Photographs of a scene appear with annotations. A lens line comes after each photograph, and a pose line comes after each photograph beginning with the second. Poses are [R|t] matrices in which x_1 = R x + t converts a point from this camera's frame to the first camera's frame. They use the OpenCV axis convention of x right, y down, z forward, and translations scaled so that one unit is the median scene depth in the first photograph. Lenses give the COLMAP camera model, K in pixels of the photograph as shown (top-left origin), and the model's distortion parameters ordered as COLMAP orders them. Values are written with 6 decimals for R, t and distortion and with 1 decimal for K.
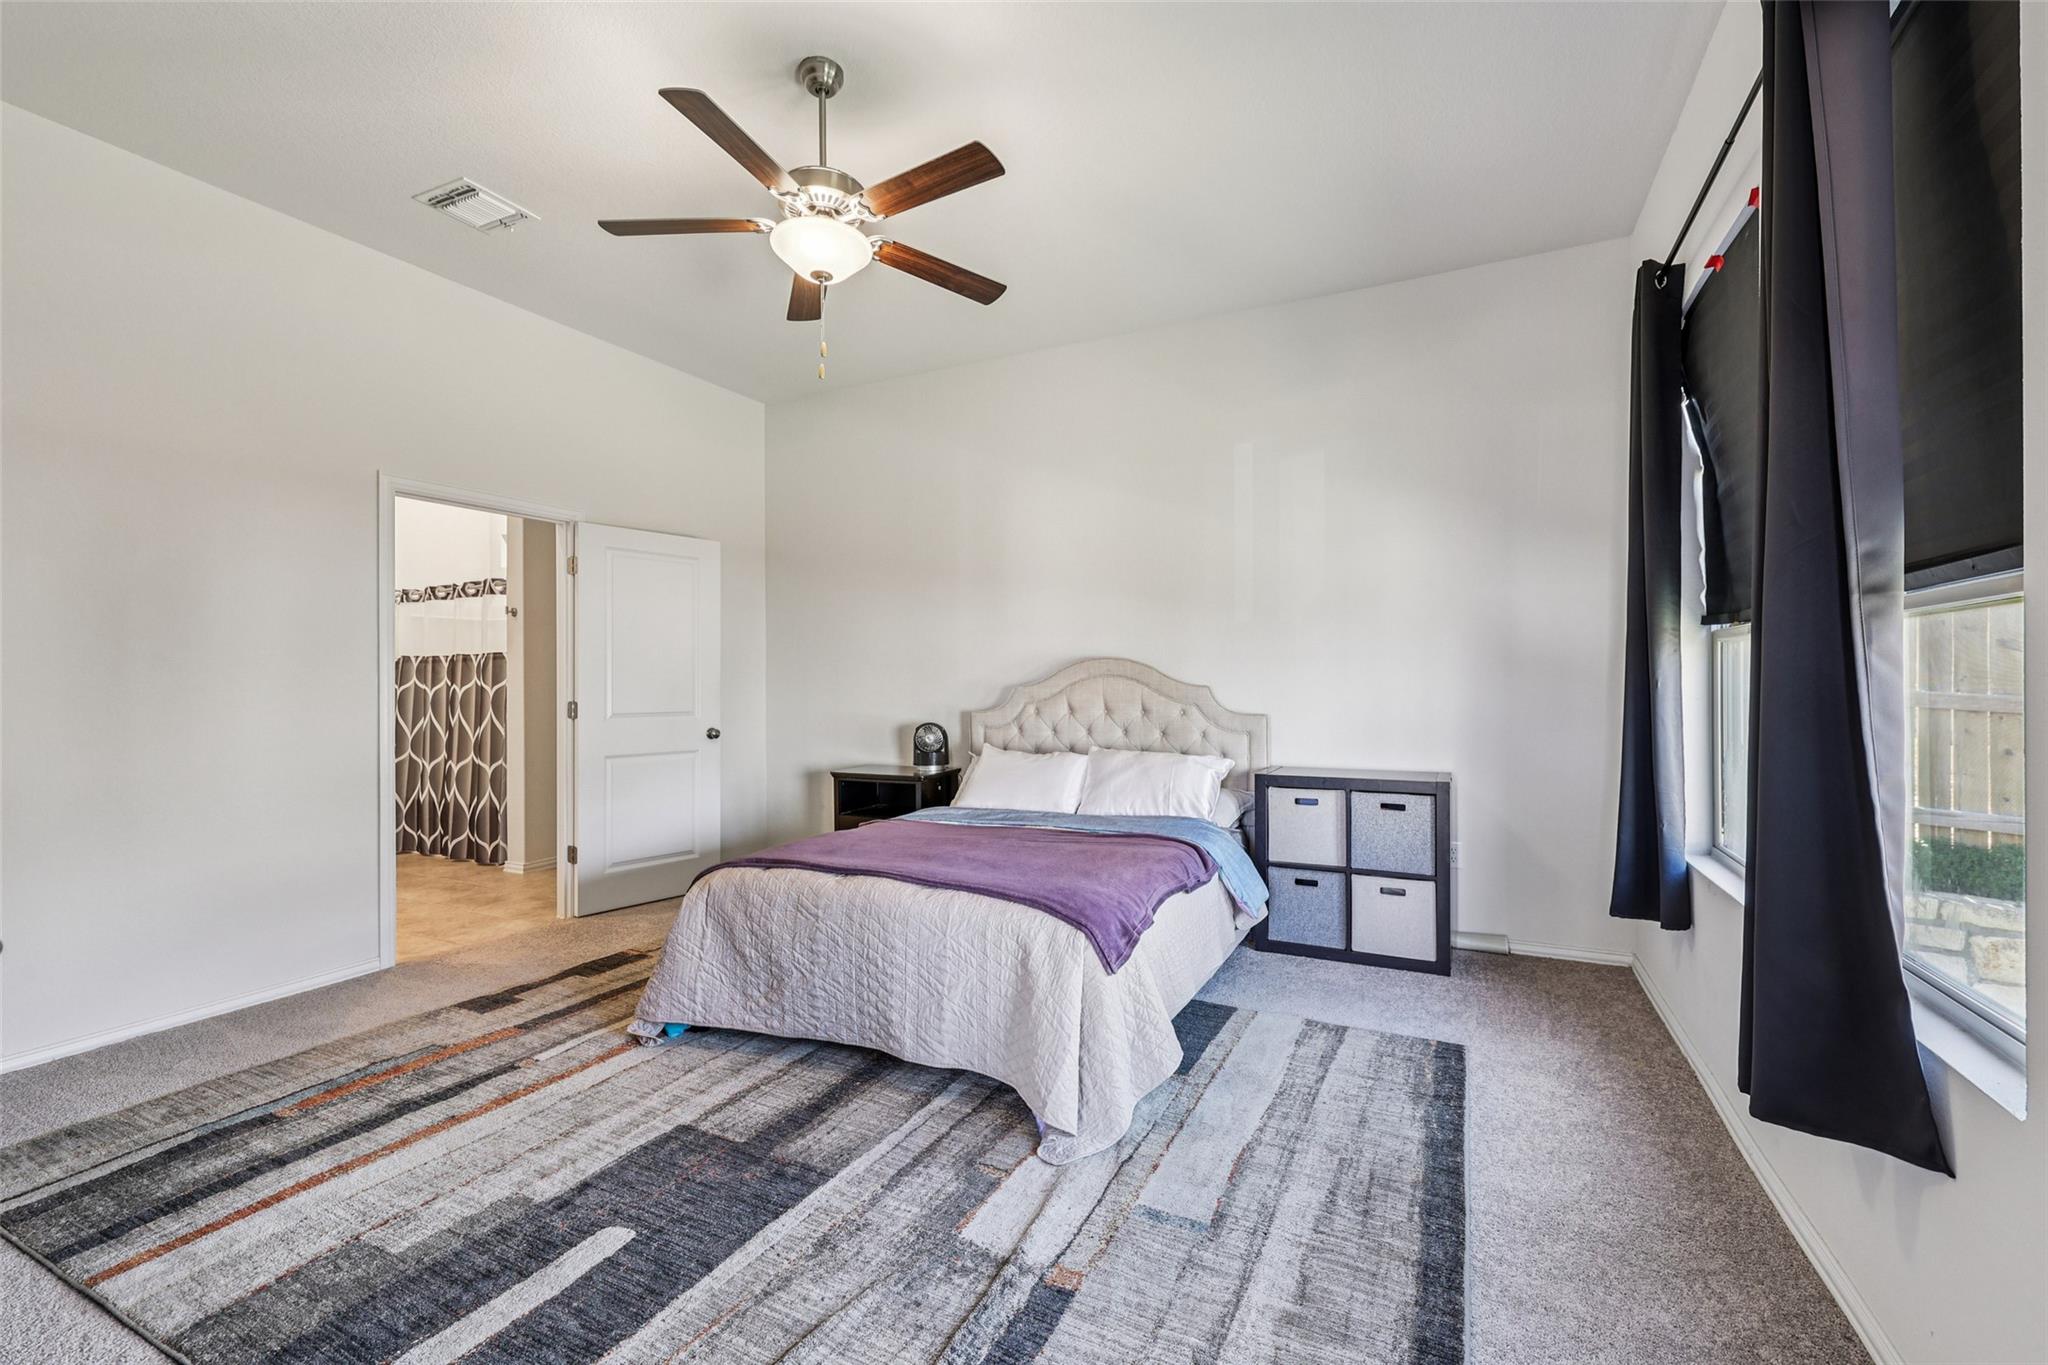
lens RADIAL K [[863.3, 0, 1030.0], [0, 863.3, 680.5], [0, 0, 1]] dist [-0.001656, 0.000983]
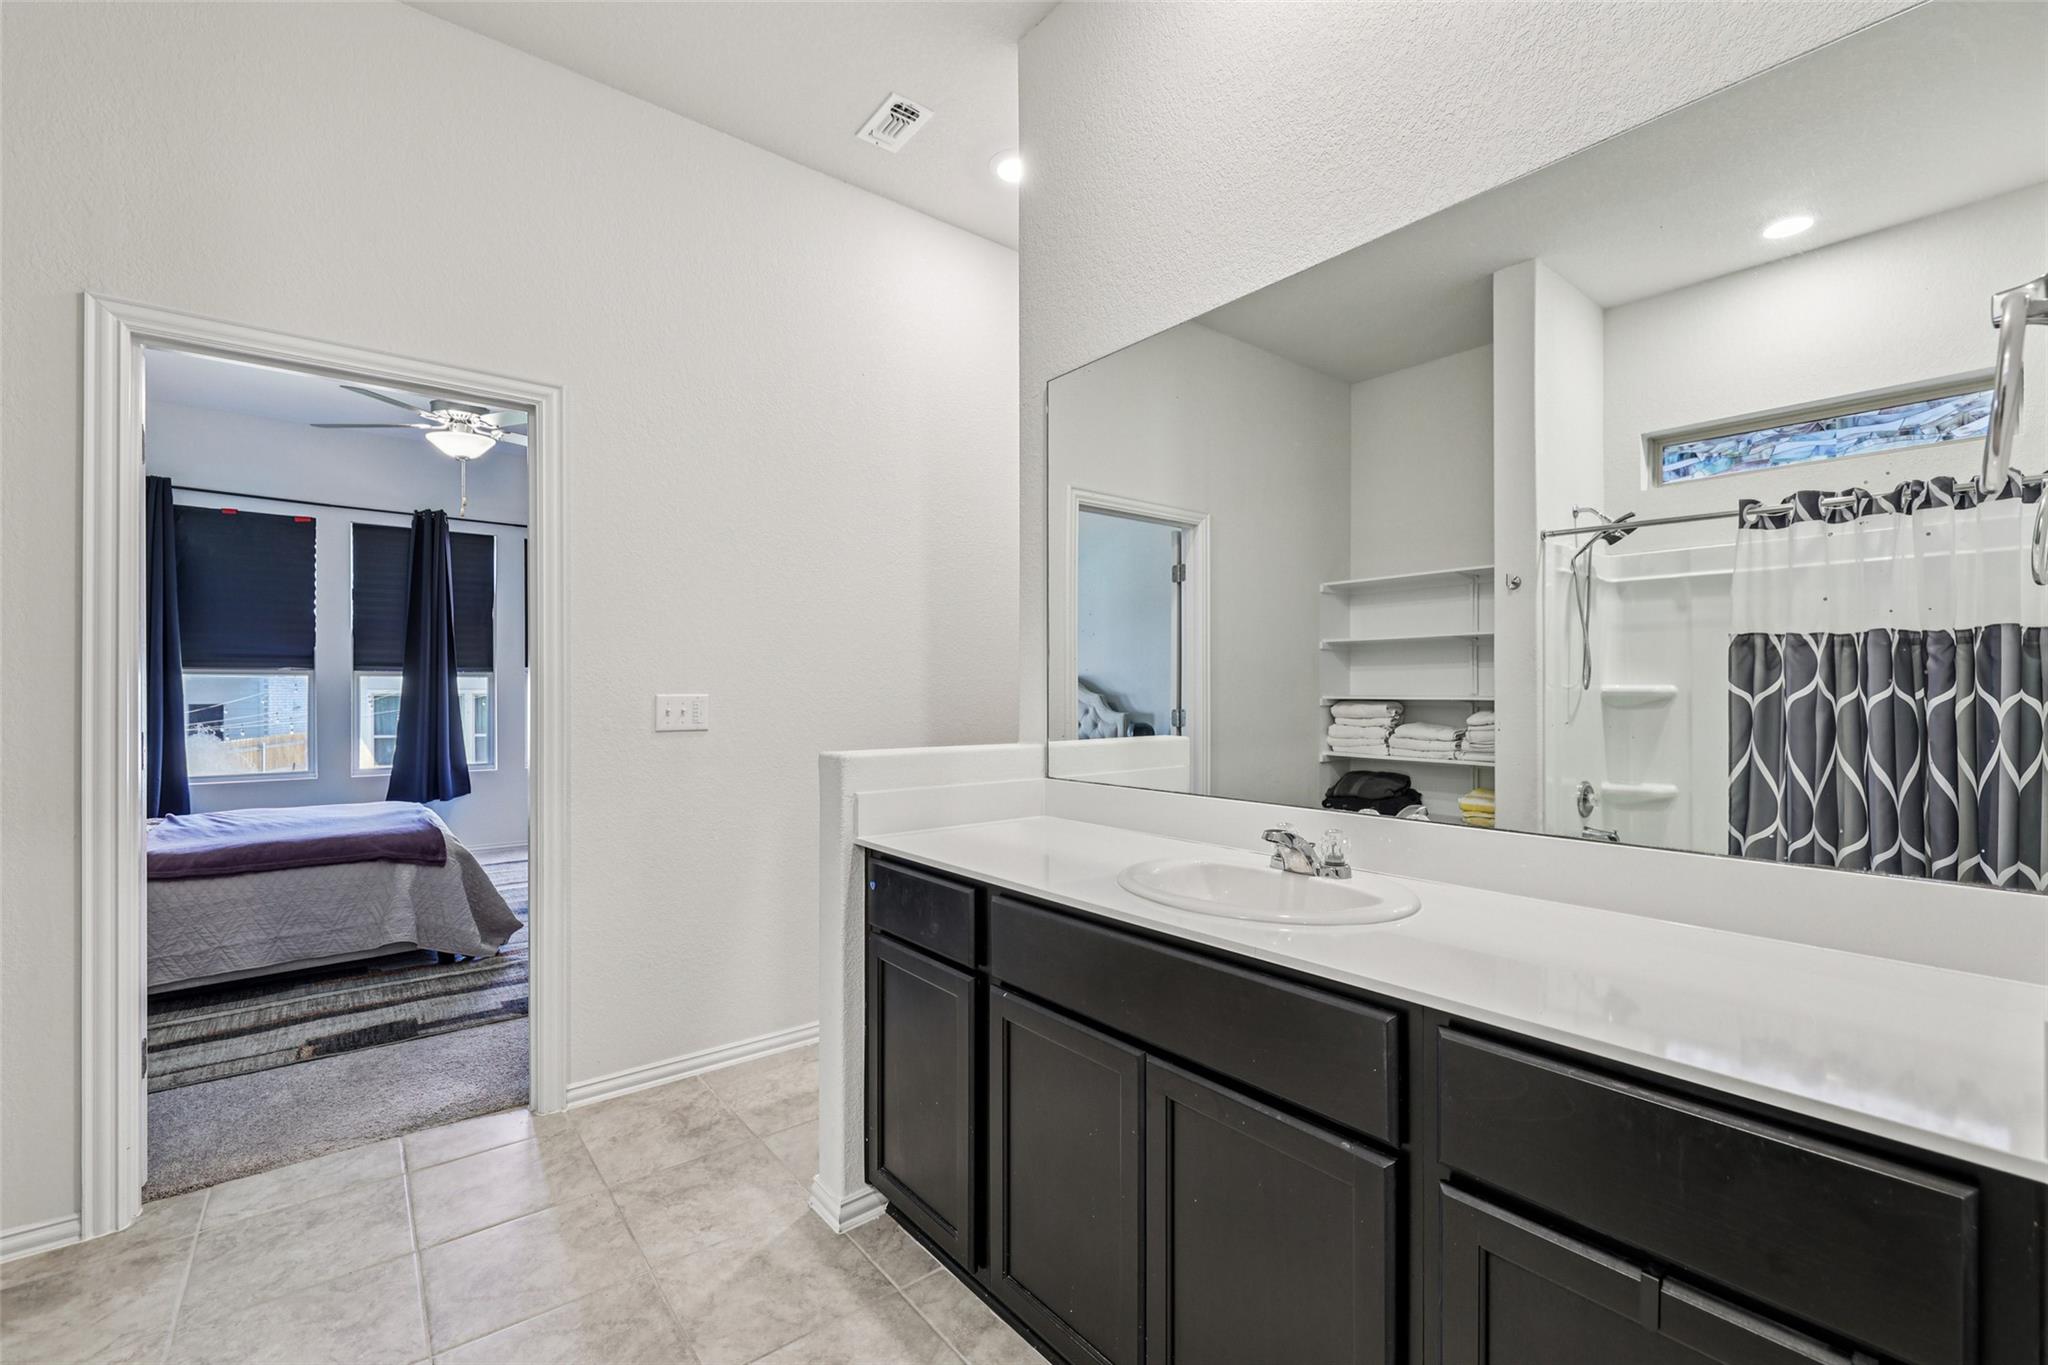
lens RADIAL K [[863.3, 0, 1030.4], [0, 863.3, 688.9], [0, 0, 1]] dist [-0.001656, 0.000983]
pose [[-0.908424, 0.007001, 0.417992, -1.285231], [0.004396, 0.999964, -0.007196, 0.006226], [-0.418028, -0.004700, -0.908422, 1.351357]]
